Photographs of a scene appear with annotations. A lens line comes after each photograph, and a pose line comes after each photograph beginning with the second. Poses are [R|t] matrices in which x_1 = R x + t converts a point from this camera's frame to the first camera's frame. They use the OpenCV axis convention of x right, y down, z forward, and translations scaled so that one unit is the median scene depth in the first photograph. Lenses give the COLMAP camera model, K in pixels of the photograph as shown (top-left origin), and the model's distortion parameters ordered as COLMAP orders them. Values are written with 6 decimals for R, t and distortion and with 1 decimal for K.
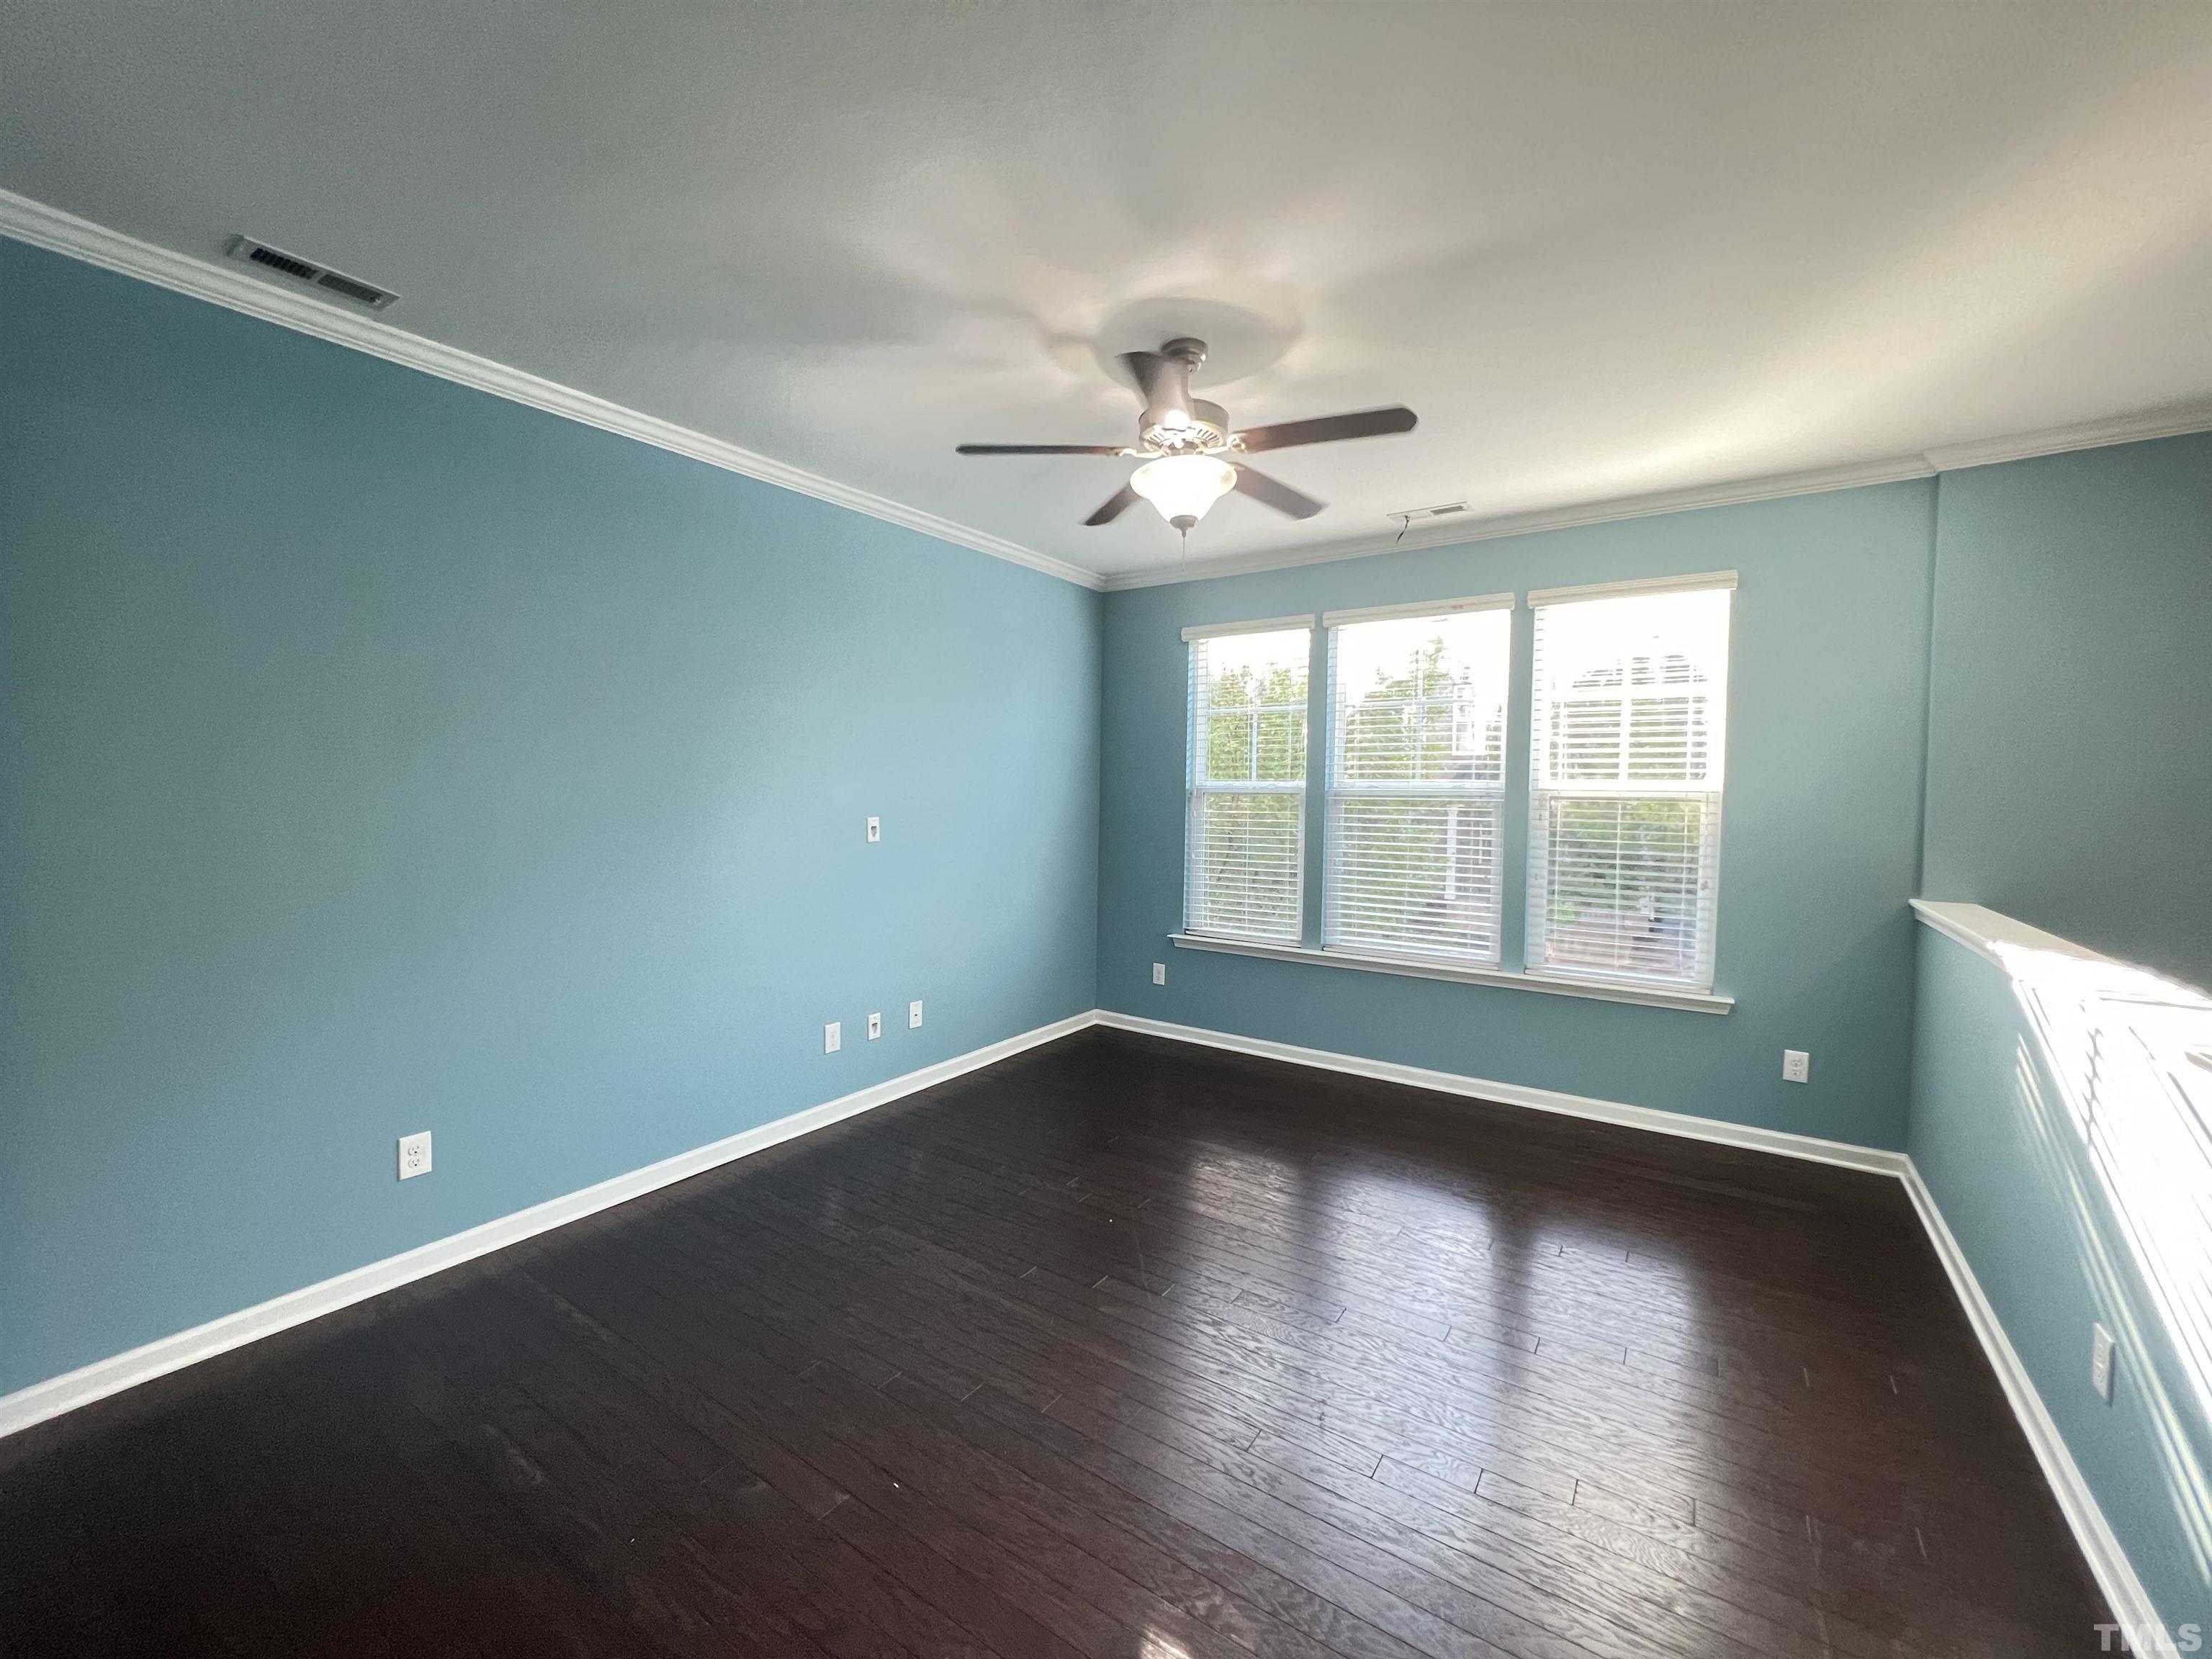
lens RADIAL K [[888.5, 0, 1107.2], [0, 888.5, 820.3], [0, 0, 1]] dist [-0.003967, 0.000933]
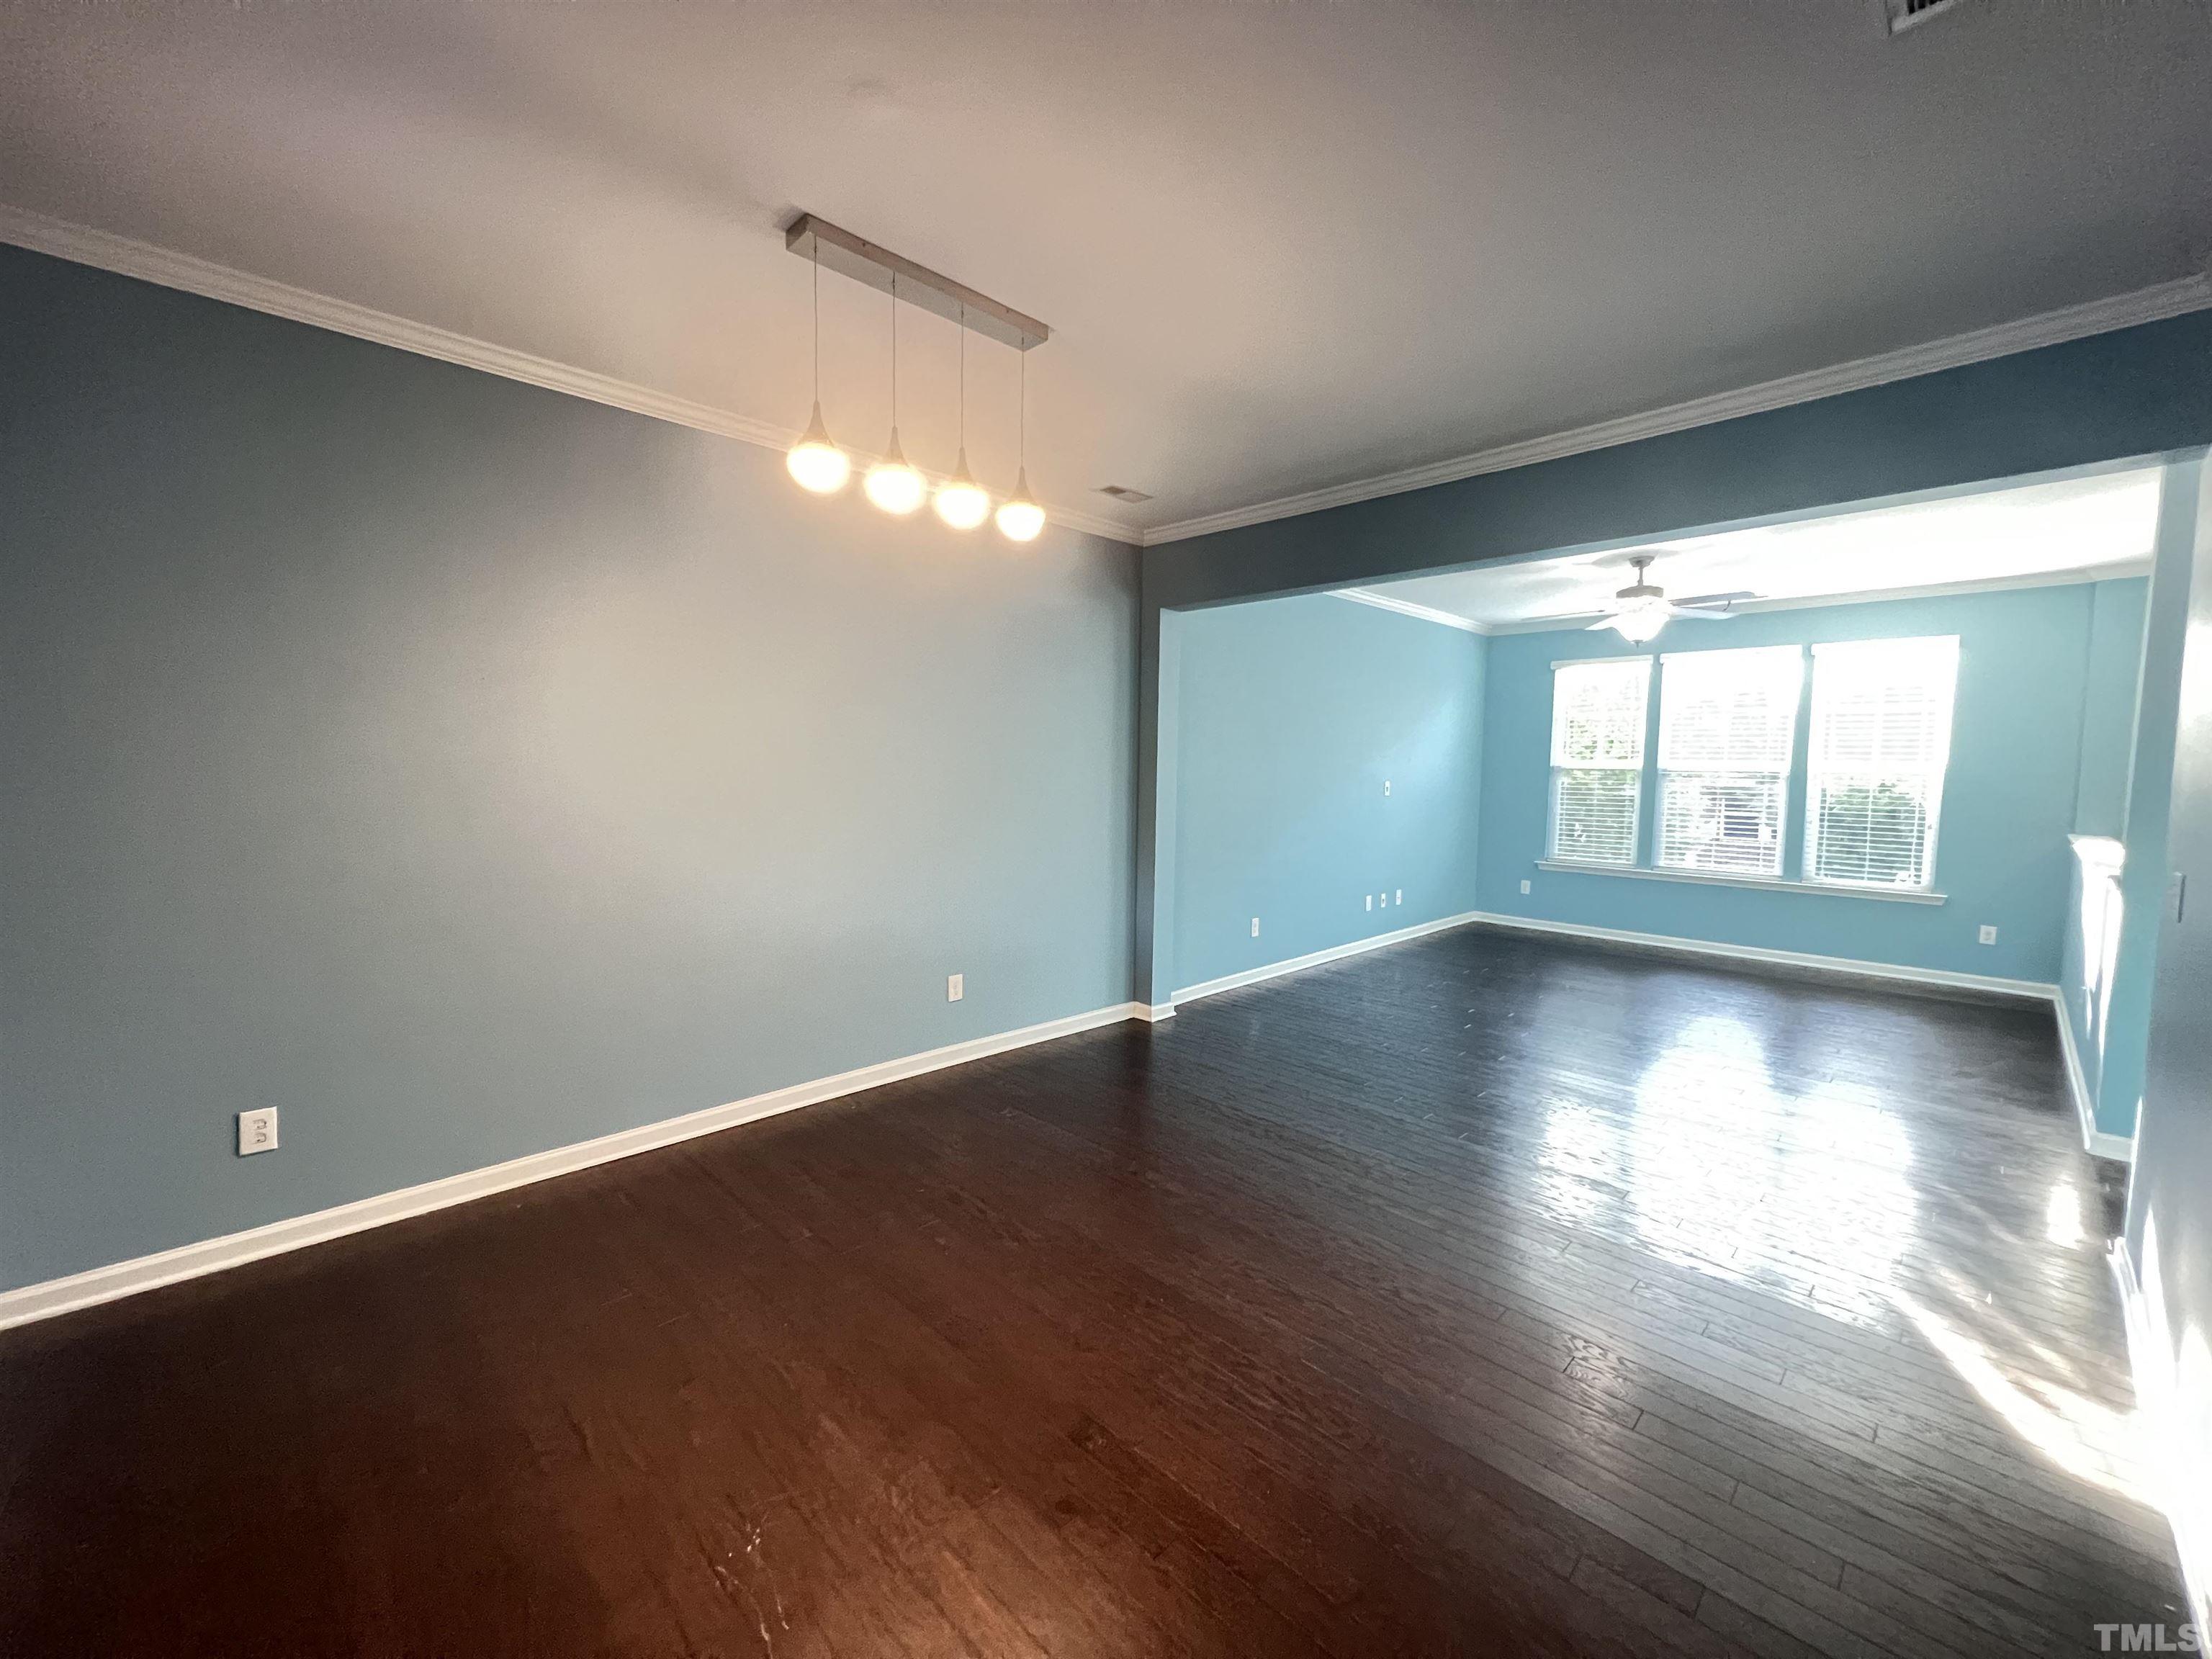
lens RADIAL K [[888.5, 0, 1104.1], [0, 888.5, 823.0], [0, 0, 1]] dist [-0.003967, 0.000933]
pose [[0.980339, 0.016638, -0.196620, -0.441356], [-0.010809, 0.999471, 0.030682, 0.028311], [0.197026, -0.027954, 0.980000, -0.797824]]
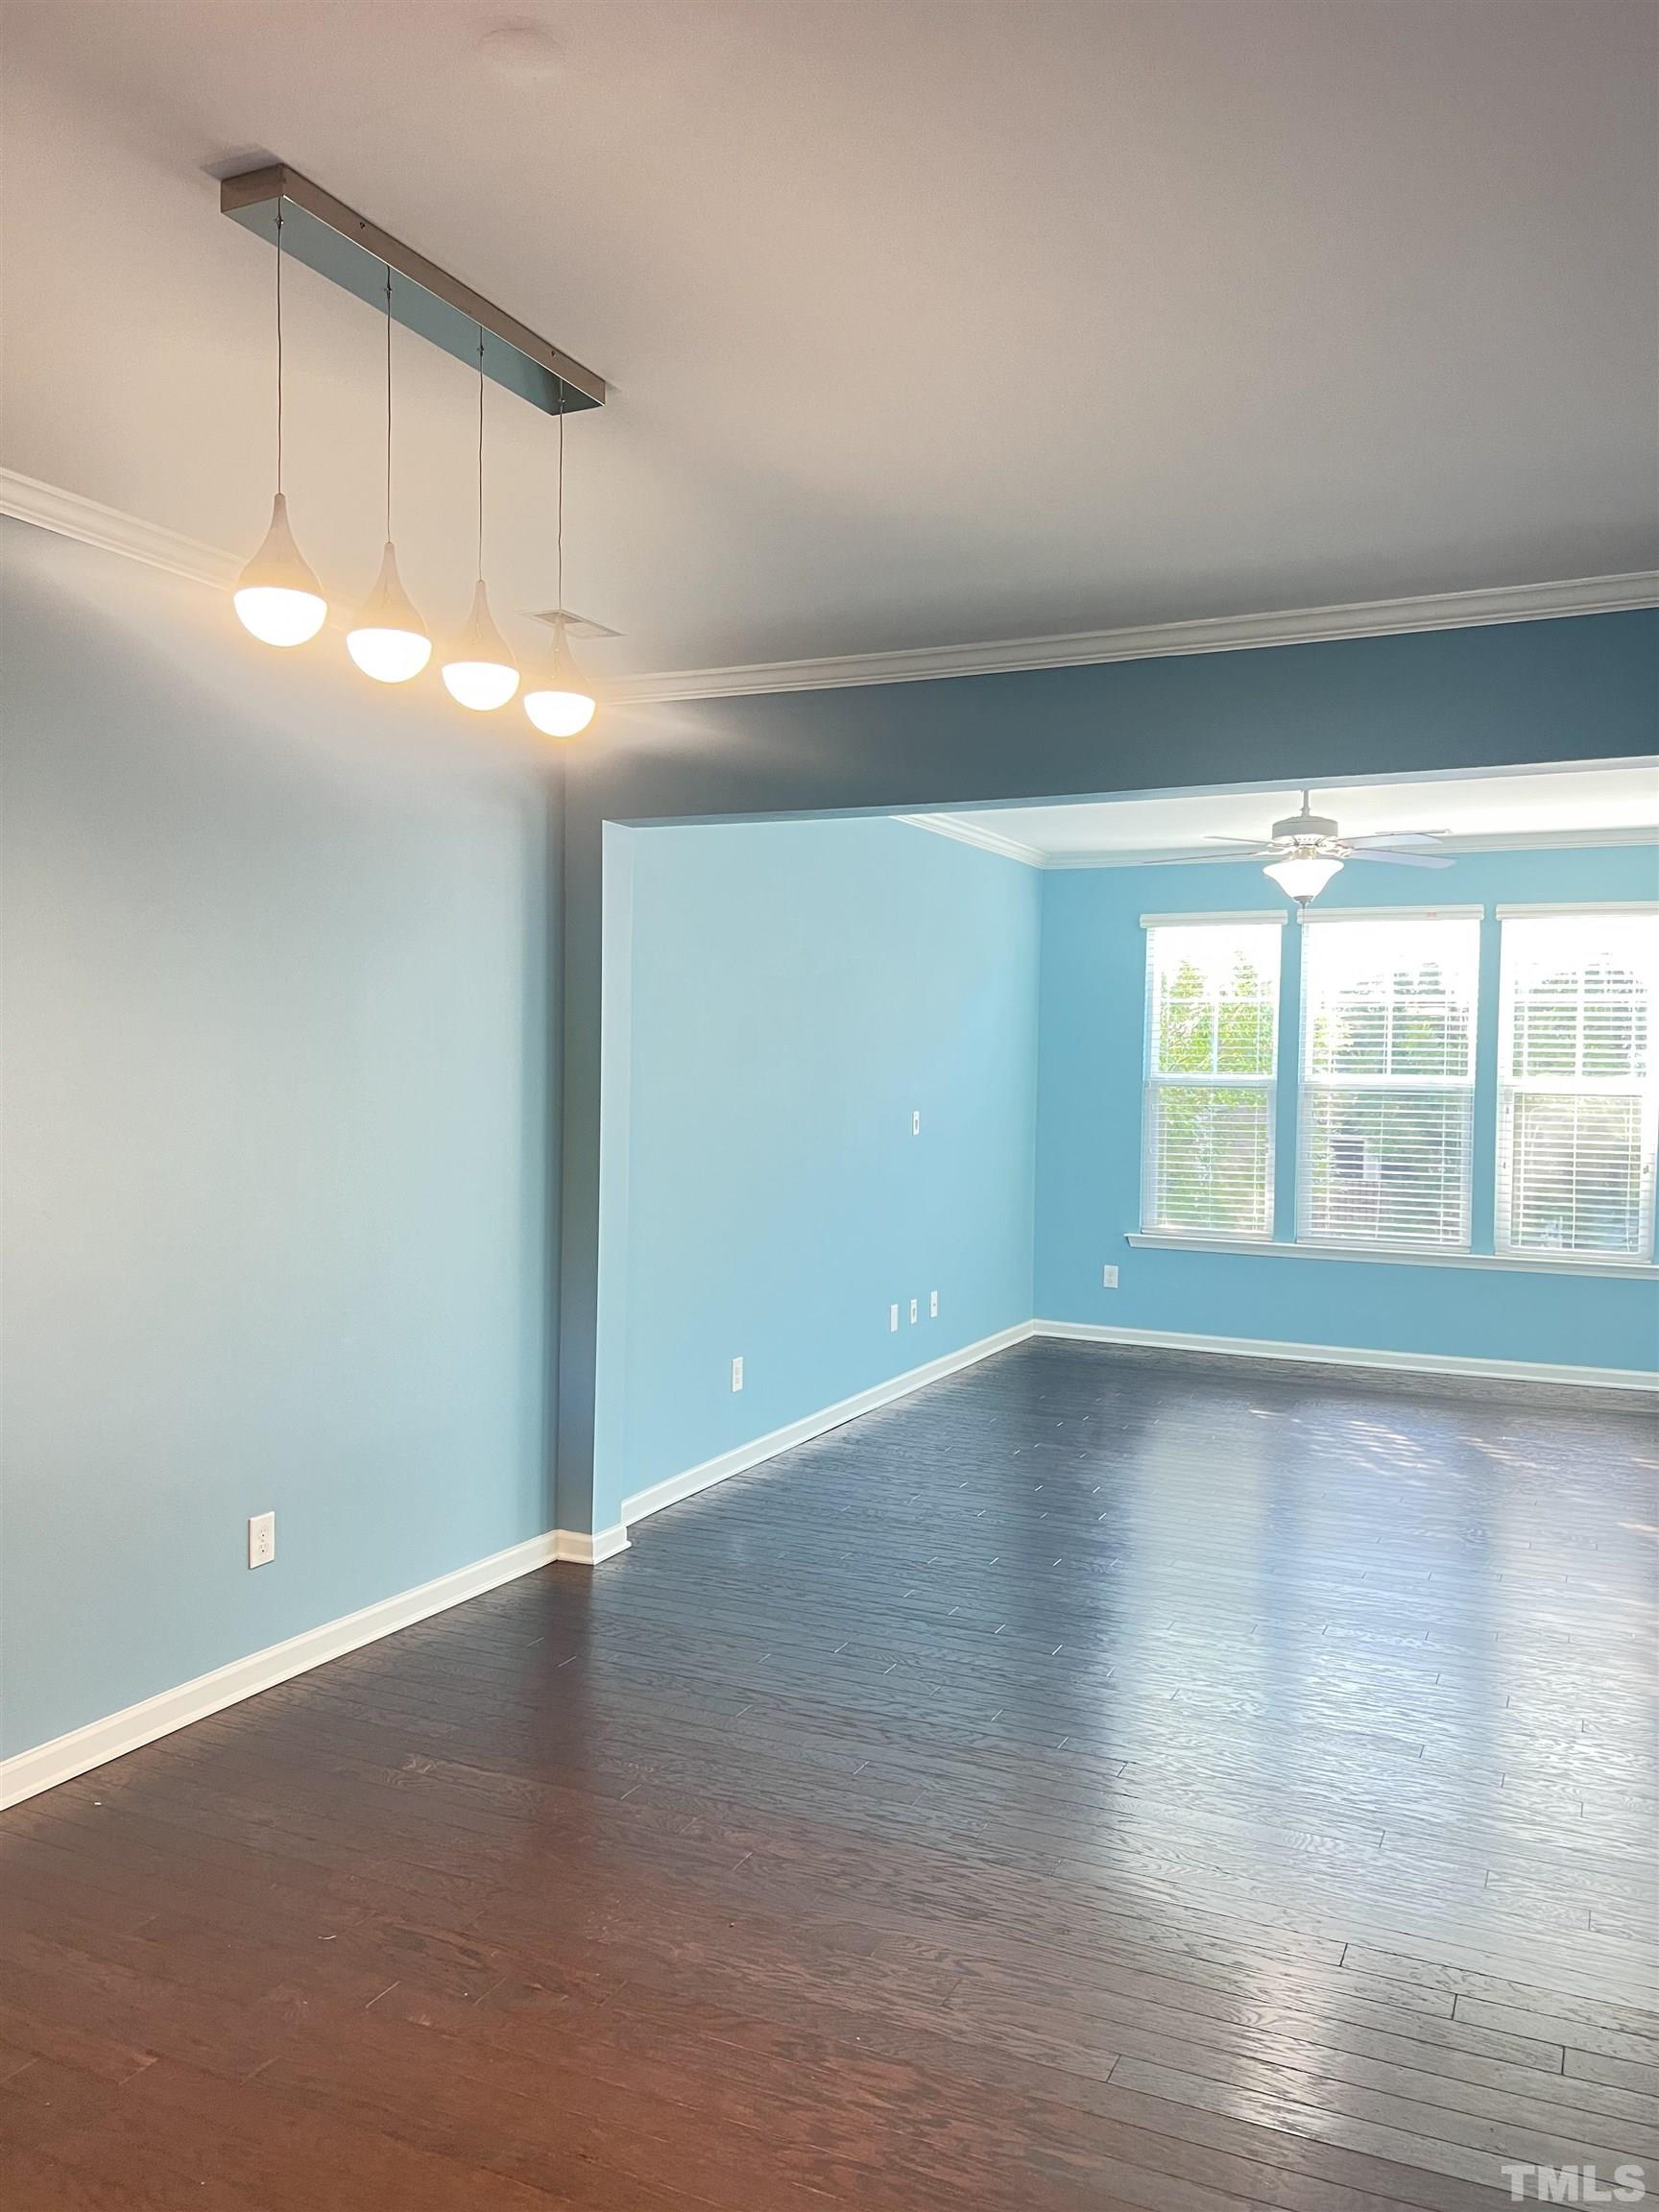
lens RADIAL K [[1656.9, 0, 849.1], [0, 1656.9, 1104.0], [0, 0, 1]] dist [0.050459, -0.067567]
pose [[0.987395, -0.000573, 0.158274, -0.616799], [0.001411, 0.999986, -0.005180, -0.002169], [-0.158269, 0.005338, 0.987382, -0.872342]]
